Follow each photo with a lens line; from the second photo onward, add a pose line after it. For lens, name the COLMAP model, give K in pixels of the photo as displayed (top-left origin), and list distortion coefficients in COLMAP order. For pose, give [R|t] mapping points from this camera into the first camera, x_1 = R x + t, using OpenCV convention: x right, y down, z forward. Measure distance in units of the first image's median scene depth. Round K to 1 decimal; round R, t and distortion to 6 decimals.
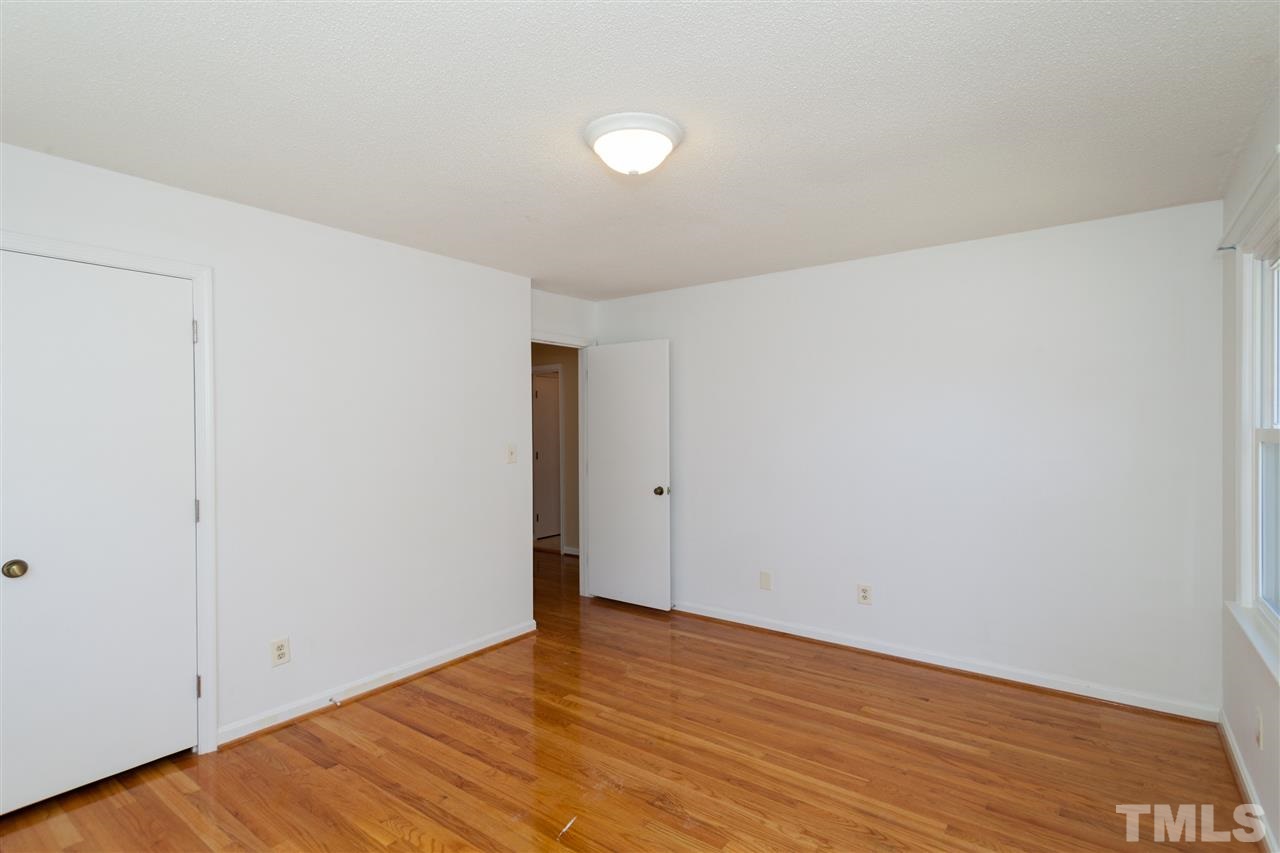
lens RADIAL K [[616.5, 0, 645.1], [0, 616.5, 433.7], [0, 0, 1]] dist [0.001618, 0.000215]
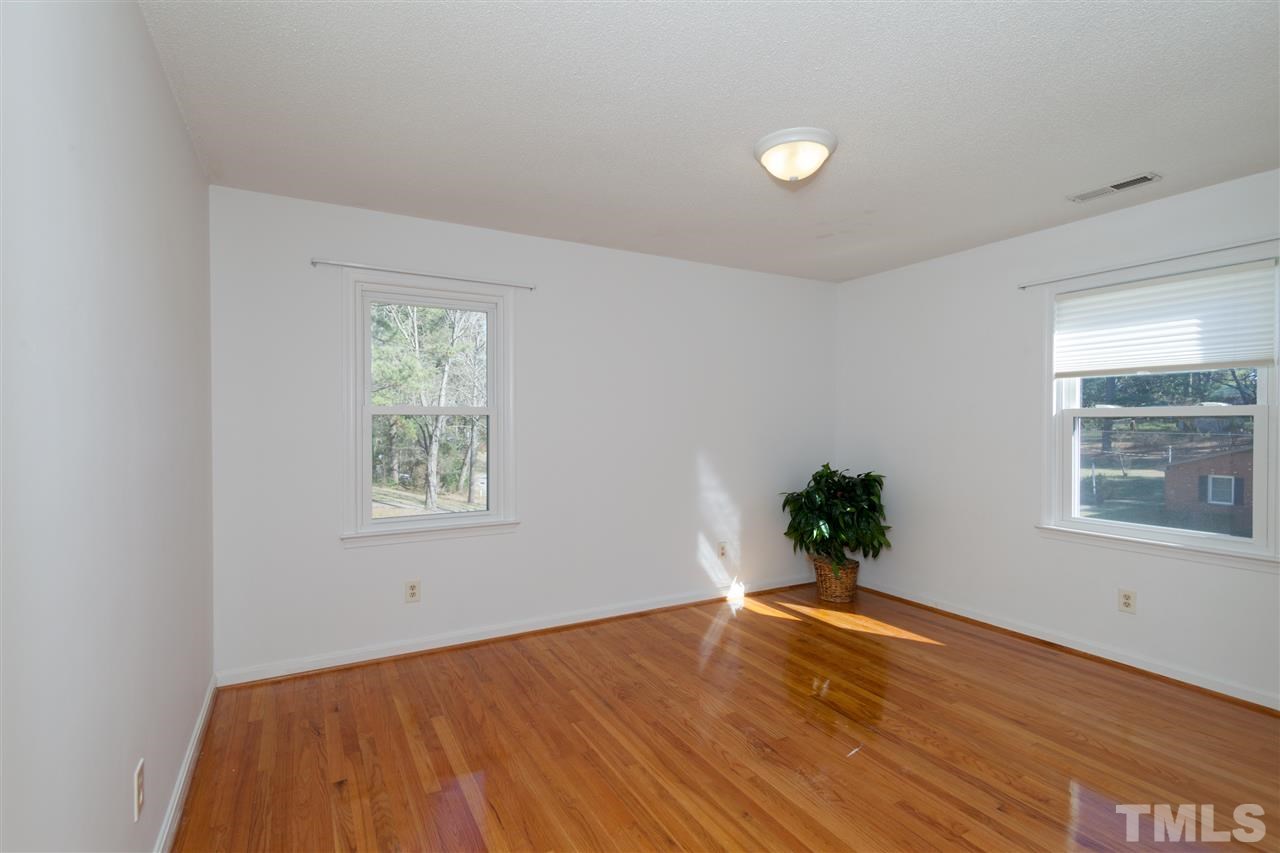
lens RADIAL K [[616.5, 0, 645.1], [0, 616.5, 433.7], [0, 0, 1]] dist [0.001618, 0.000215]
pose [[-0.915238, -0.002444, 0.402906, -0.205354], [0.008752, 0.999625, 0.025944, 0.013782], [-0.402818, 0.027271, -0.914874, 1.953070]]
